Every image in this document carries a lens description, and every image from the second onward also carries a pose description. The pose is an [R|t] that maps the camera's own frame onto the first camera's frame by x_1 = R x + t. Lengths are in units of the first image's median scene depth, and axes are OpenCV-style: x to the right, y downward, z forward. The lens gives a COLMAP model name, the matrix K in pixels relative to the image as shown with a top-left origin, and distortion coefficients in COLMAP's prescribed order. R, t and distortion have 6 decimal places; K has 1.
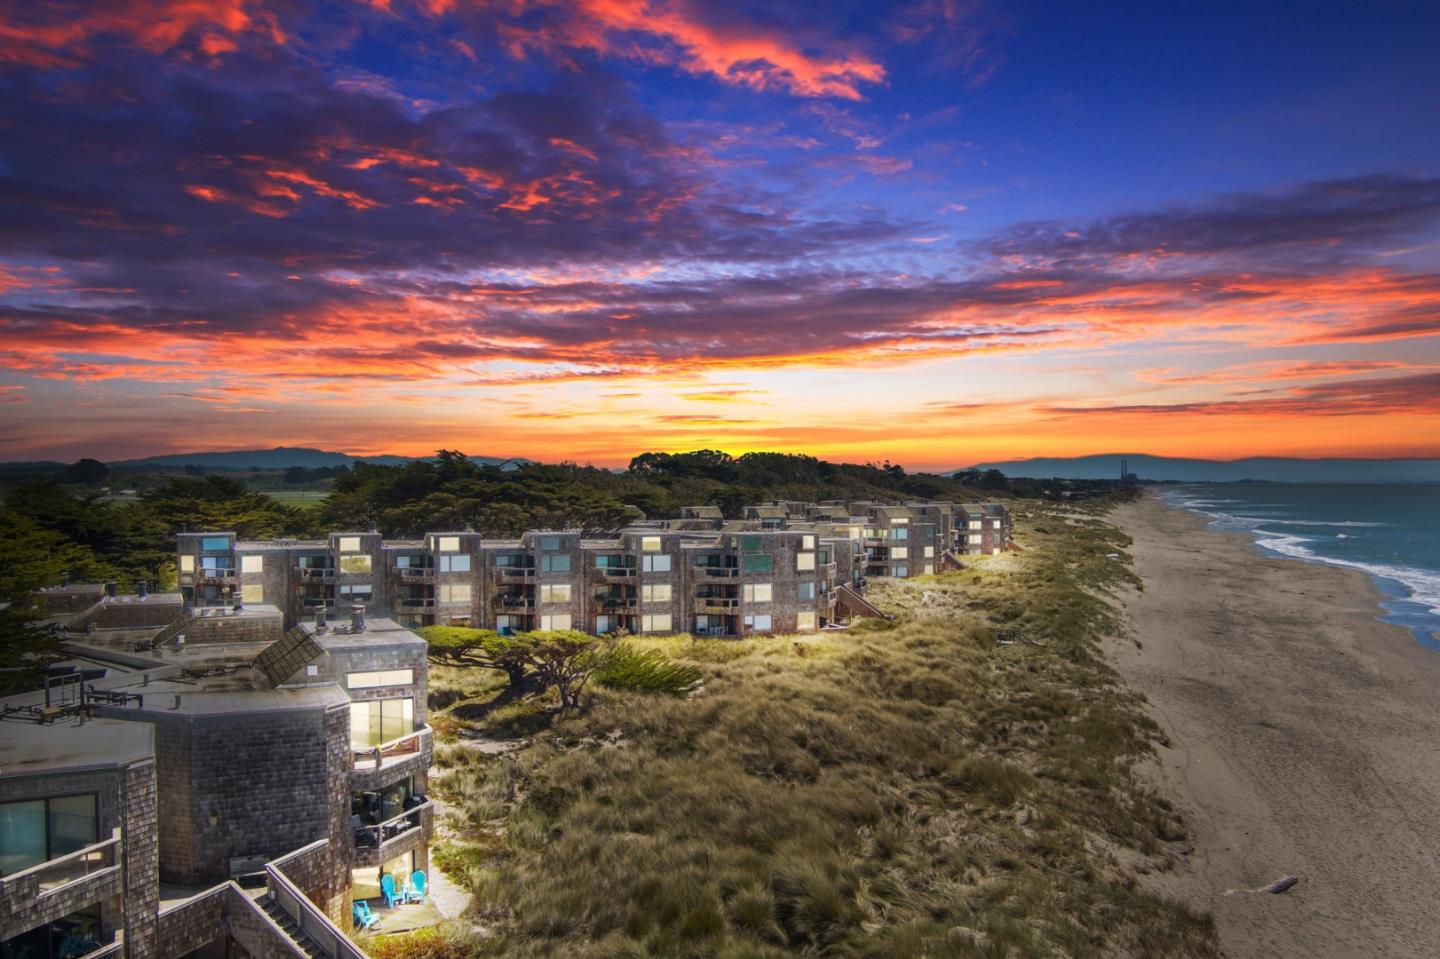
lens RADIAL K [[1165.4, 0, 720.0], [0, 1165.4, 479.5], [0, 0, 1]] dist [-0.059595, 0.008040]
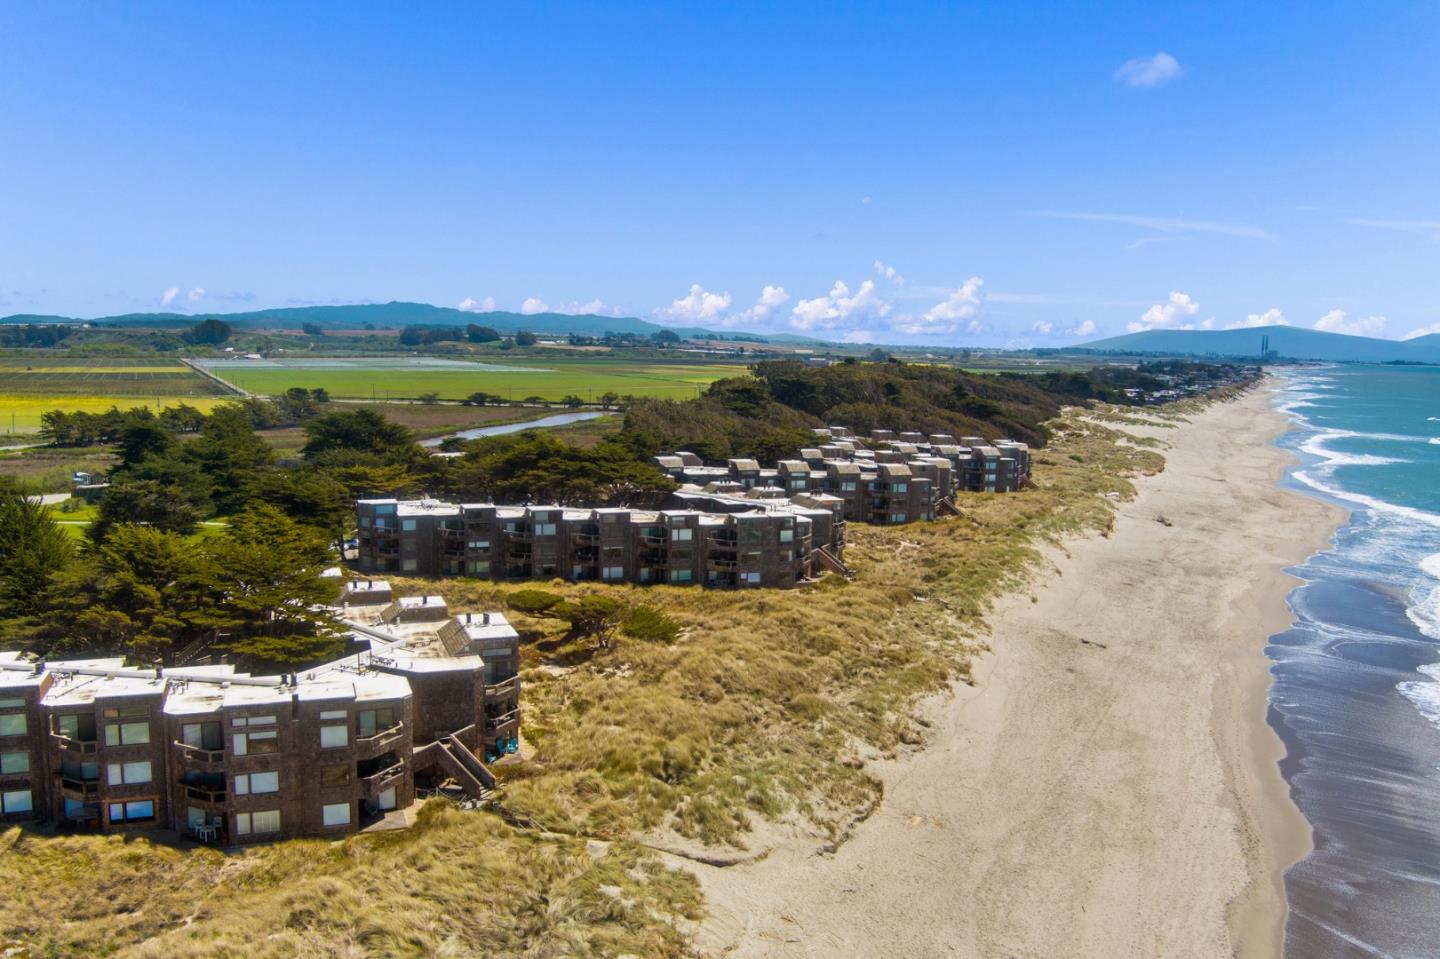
lens RADIAL K [[1165.4, 0, 720.0], [0, 1165.4, 479.5], [0, 0, 1]] dist [-0.059595, 0.008040]
pose [[0.995391, 0.031972, -0.090414, 0.200715], [-0.021998, 0.993772, 0.109235, -0.256673], [0.093343, -0.106743, 0.989895, -0.700867]]
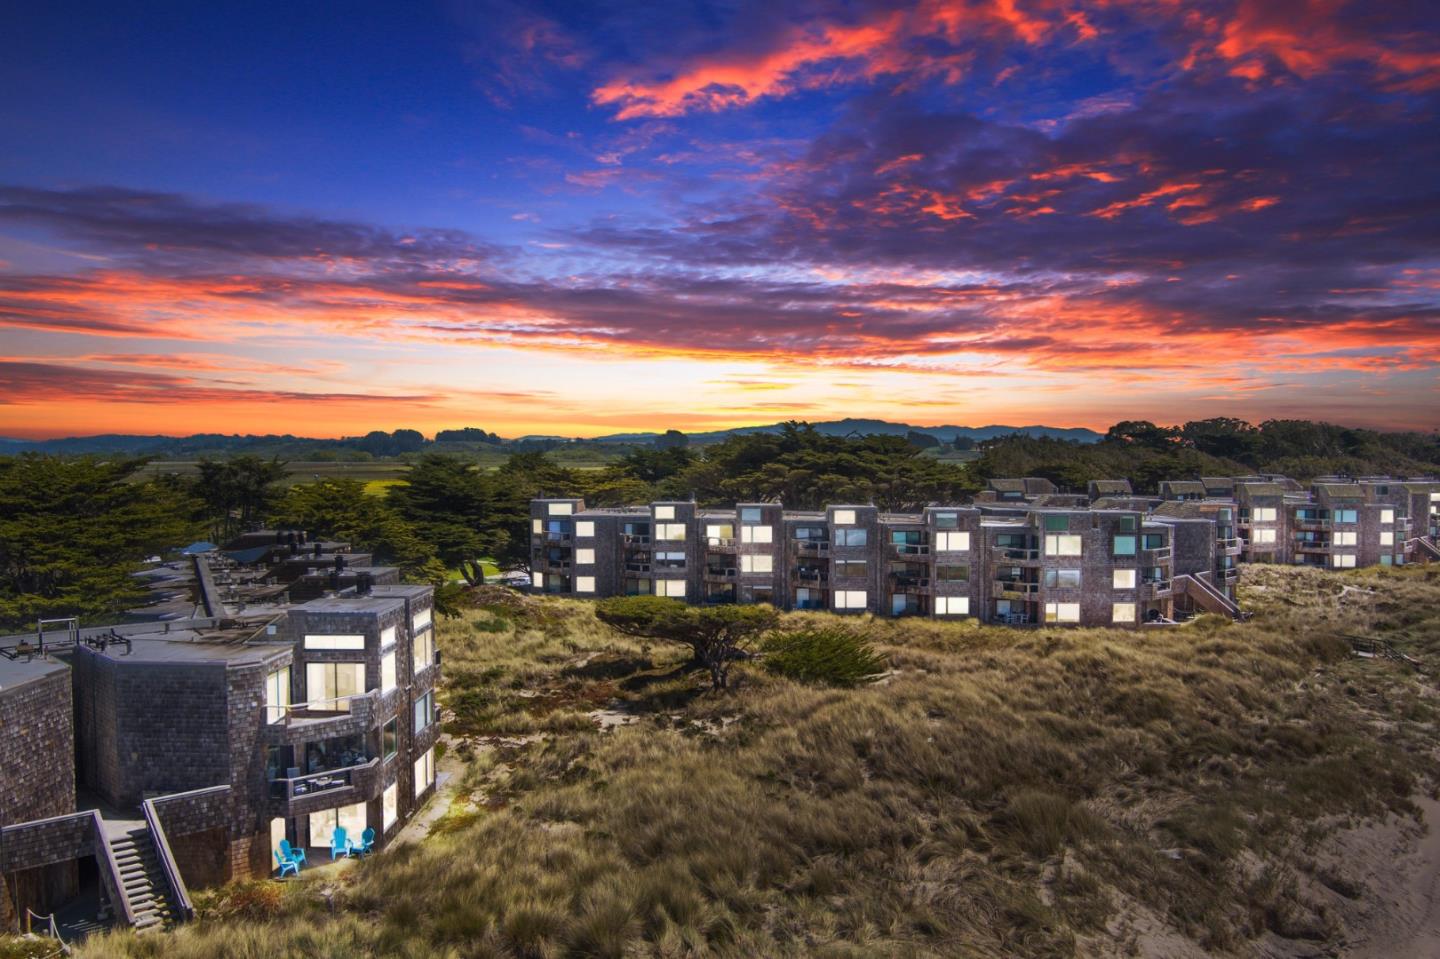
lens RADIAL K [[1165.4, 0, 720.0], [0, 1165.4, 479.5], [0, 0, 1]] dist [-0.059595, 0.008040]
pose [[0.895178, 0.014111, -0.445486, 0.317023], [-0.002416, 0.999638, 0.026808, -0.003522], [0.445703, -0.022922, 0.894887, 0.140299]]
